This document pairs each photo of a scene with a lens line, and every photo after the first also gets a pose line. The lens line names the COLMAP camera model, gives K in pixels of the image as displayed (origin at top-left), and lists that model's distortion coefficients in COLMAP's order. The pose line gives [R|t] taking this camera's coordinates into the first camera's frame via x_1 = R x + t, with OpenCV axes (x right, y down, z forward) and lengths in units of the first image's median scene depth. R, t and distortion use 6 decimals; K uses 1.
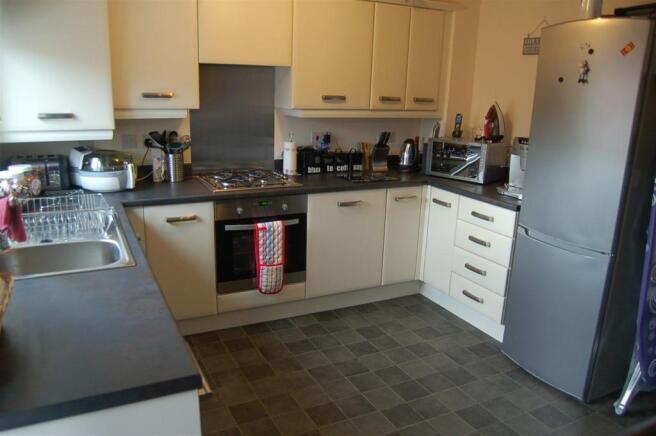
lens RADIAL K [[511.4, 0, 328.0], [0, 511.4, 218.0], [0, 0, 1]] dist [-0.097614, -0.002051]
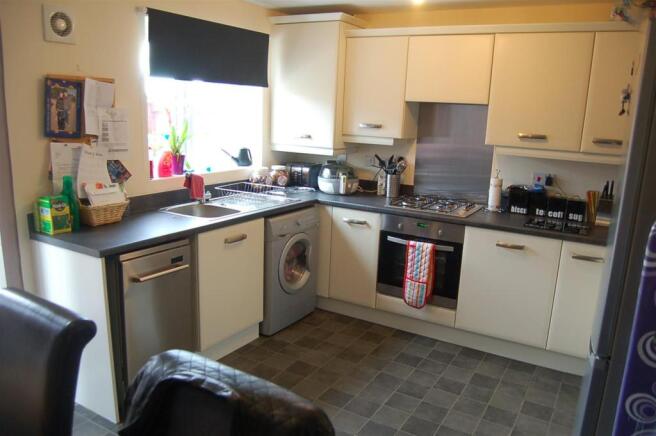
lens RADIAL K [[511.4, 0, 328.0], [0, 511.4, 218.0], [0, 0, 1]] dist [-0.097614, -0.002051]
pose [[0.537384, 0.164878, -0.827063, 0.664260], [-0.233601, 0.971430, 0.041876, -0.040801], [0.810339, 0.170699, 0.560547, 0.204615]]
